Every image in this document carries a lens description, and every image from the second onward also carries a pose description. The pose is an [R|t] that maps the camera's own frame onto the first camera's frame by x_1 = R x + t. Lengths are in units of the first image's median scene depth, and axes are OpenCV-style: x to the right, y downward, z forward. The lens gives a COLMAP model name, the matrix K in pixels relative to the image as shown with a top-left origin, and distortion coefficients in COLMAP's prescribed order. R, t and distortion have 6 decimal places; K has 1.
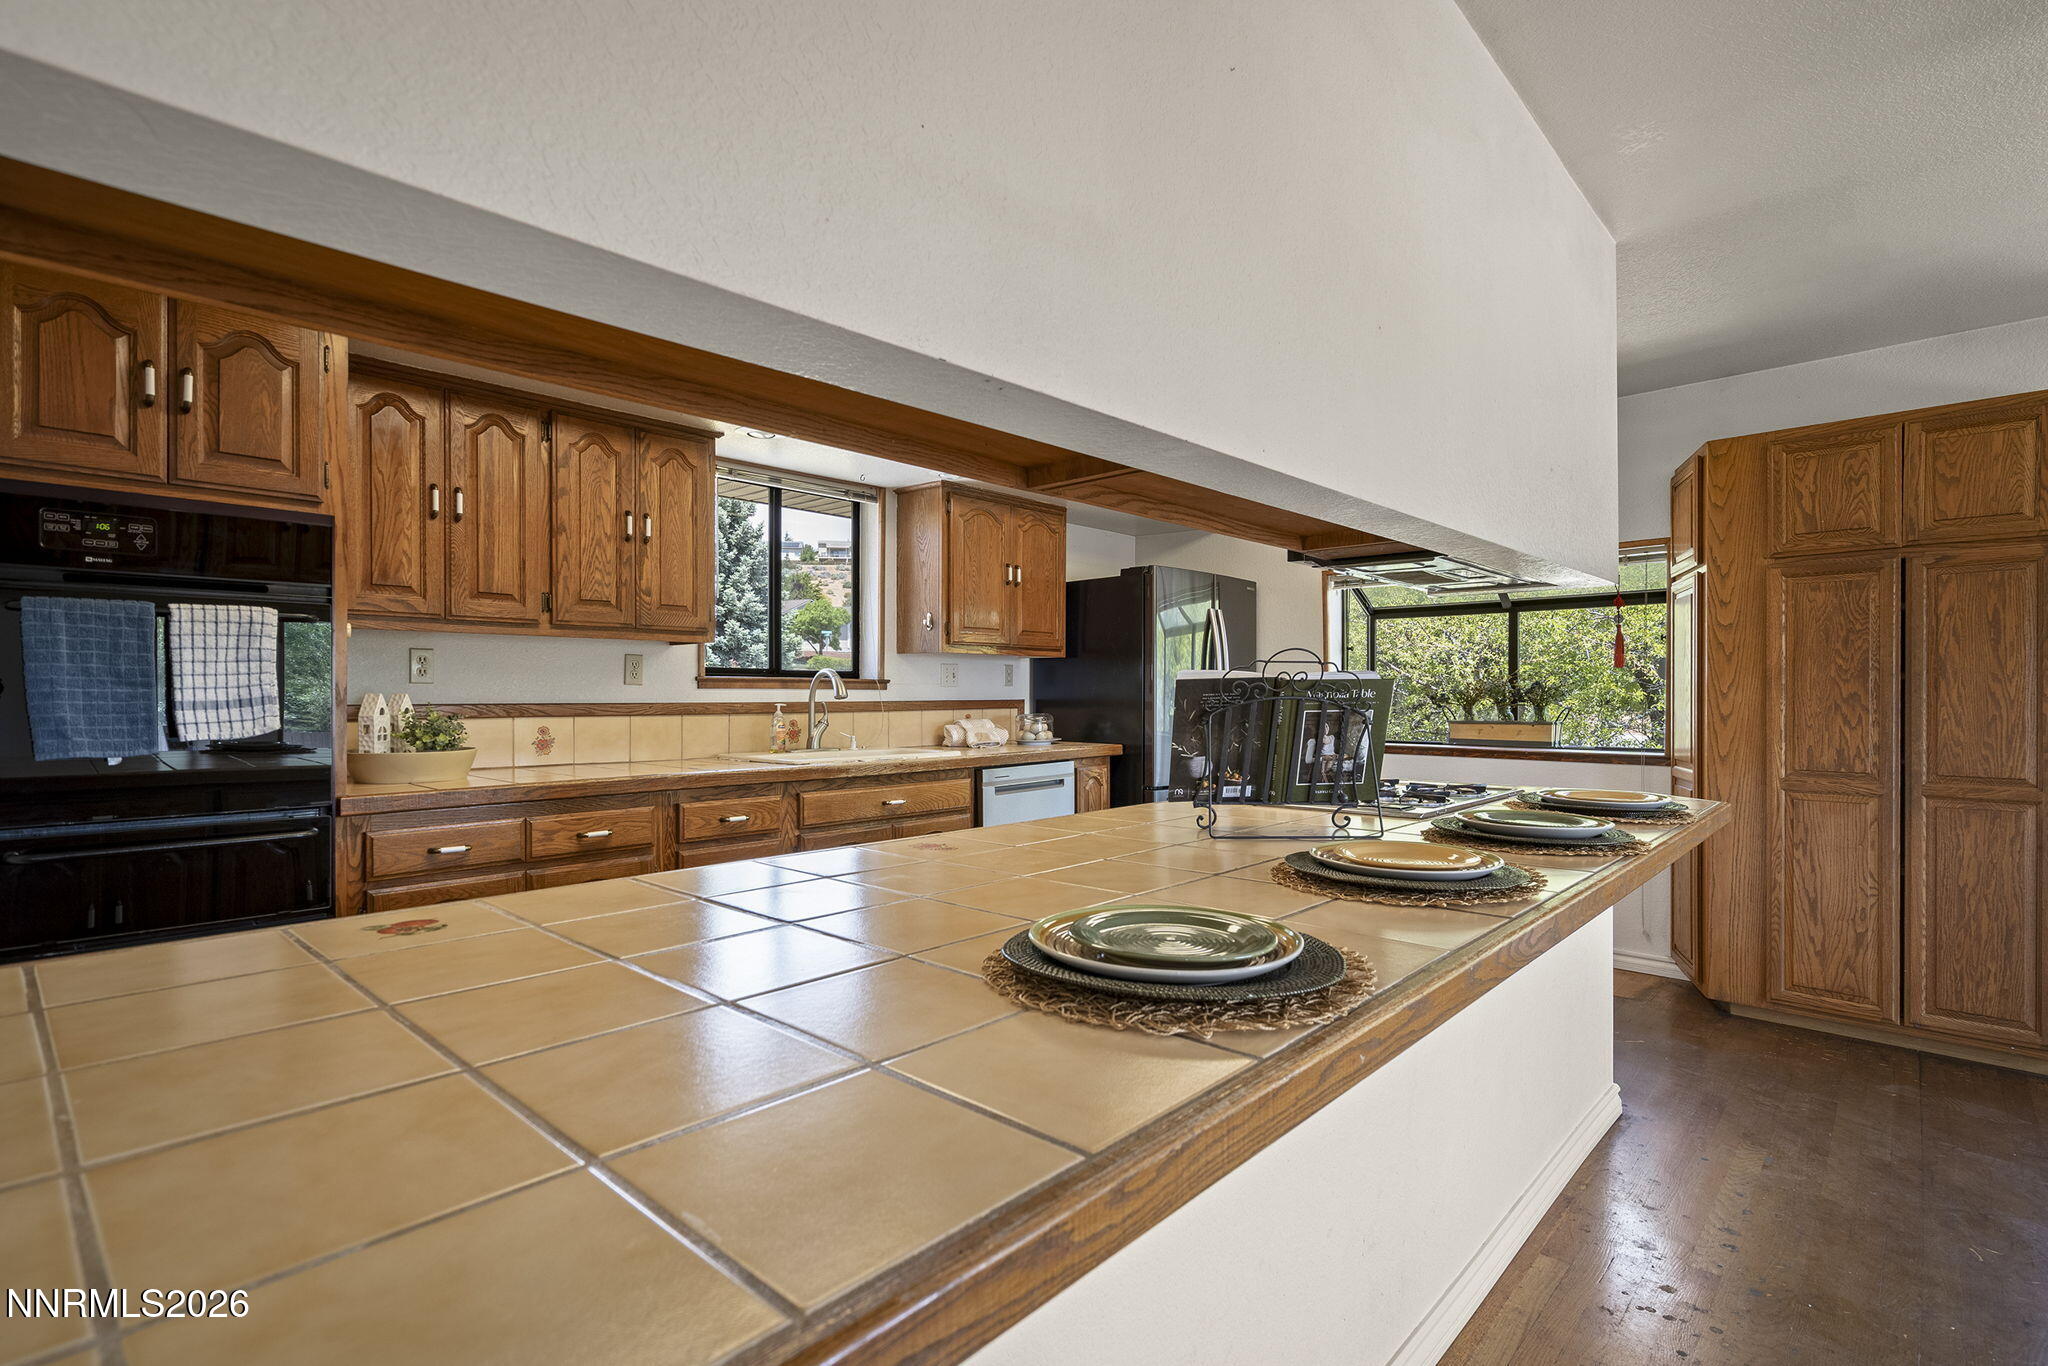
lens RADIAL K [[974.4, 0, 1008.5], [0, 974.4, 701.1], [0, 0, 1]] dist [0.001893, 0.003450]
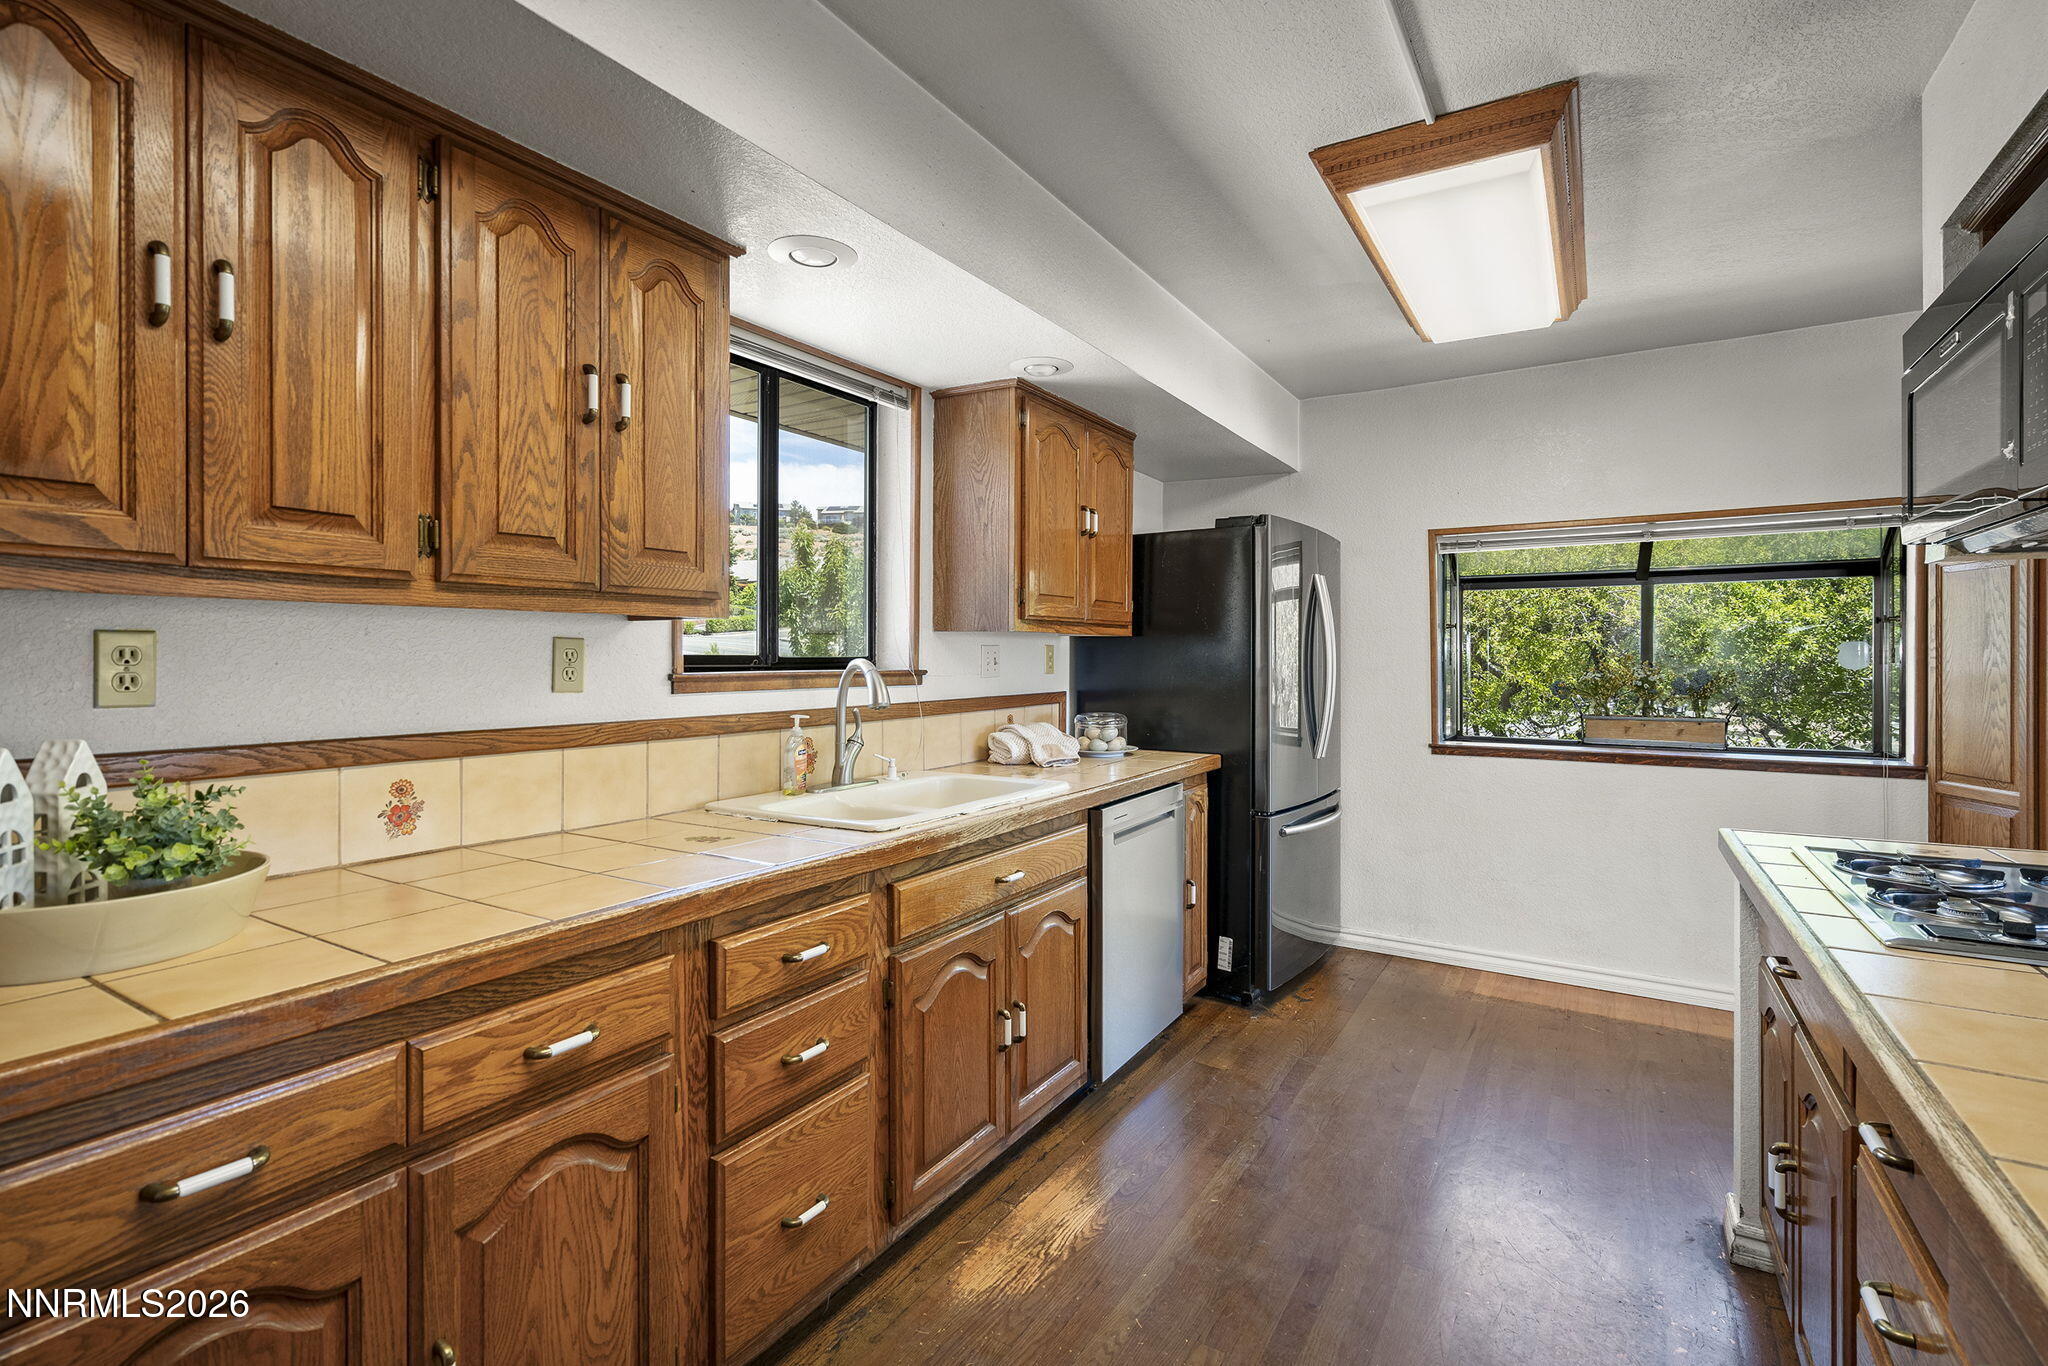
lens RADIAL K [[974.4, 0, 1015.9], [0, 974.4, 661.4], [0, 0, 1]] dist [0.001893, 0.003450]
pose [[0.981401, 0.000650, 0.191968, -0.266658], [-0.000057, 0.999995, -0.003096, -0.035926], [-0.191969, 0.003027, 0.981396, 0.448064]]
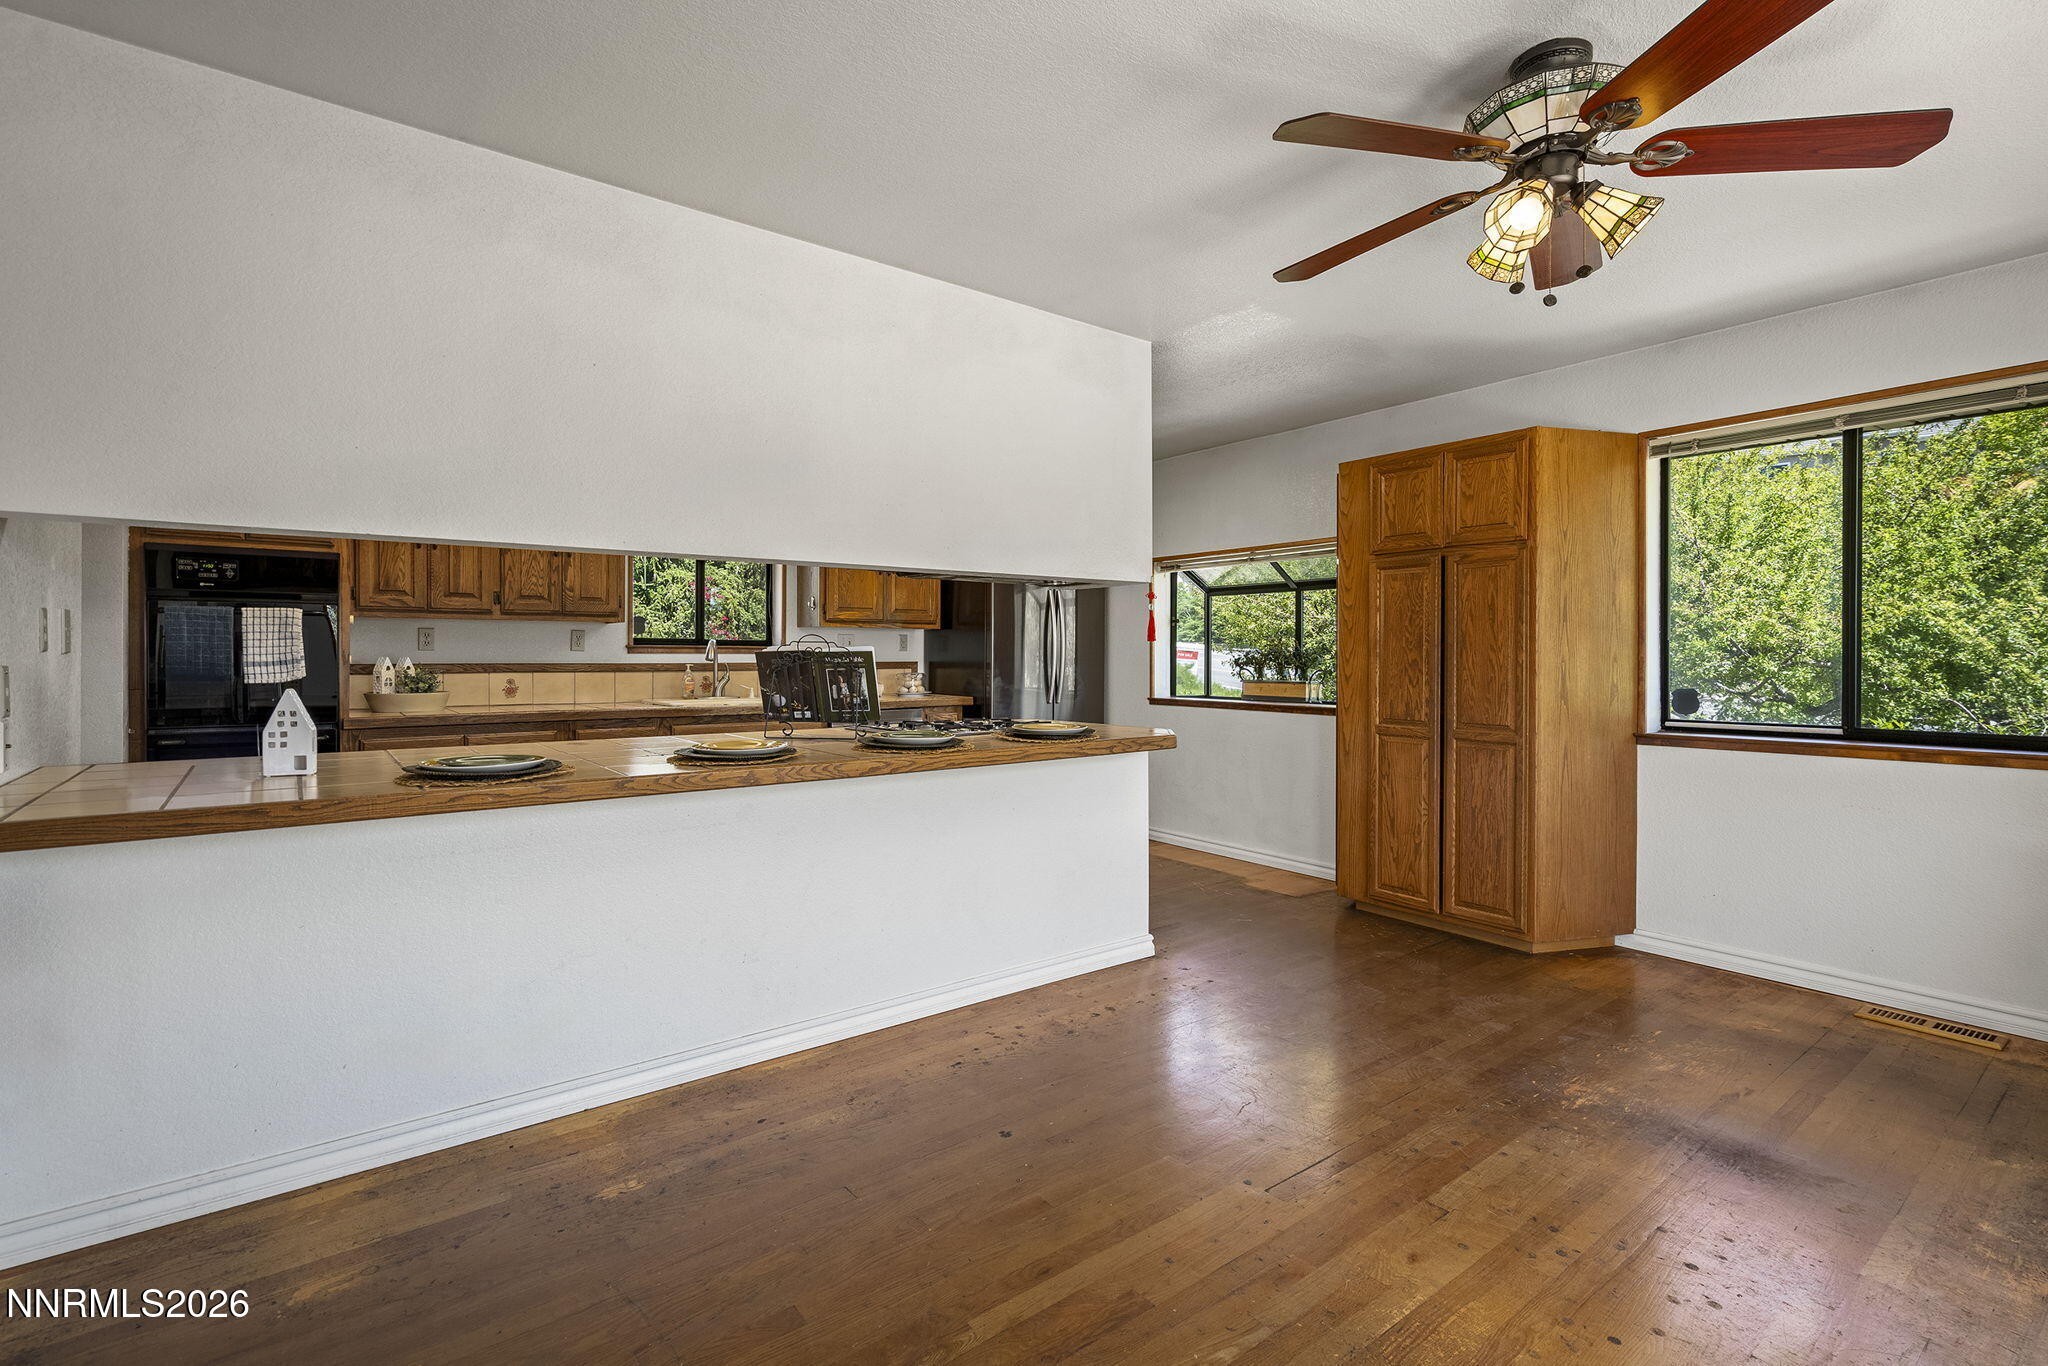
lens RADIAL K [[917.5, 0, 1003.2], [0, 917.5, 663.3], [0, 0, 1]] dist [-0.002775, 0.000661]
pose [[0.987735, 0.003925, -0.156090, 0.514085], [-0.003610, 0.999991, 0.002302, -0.003826], [0.156098, -0.001710, 0.987740, -0.291211]]
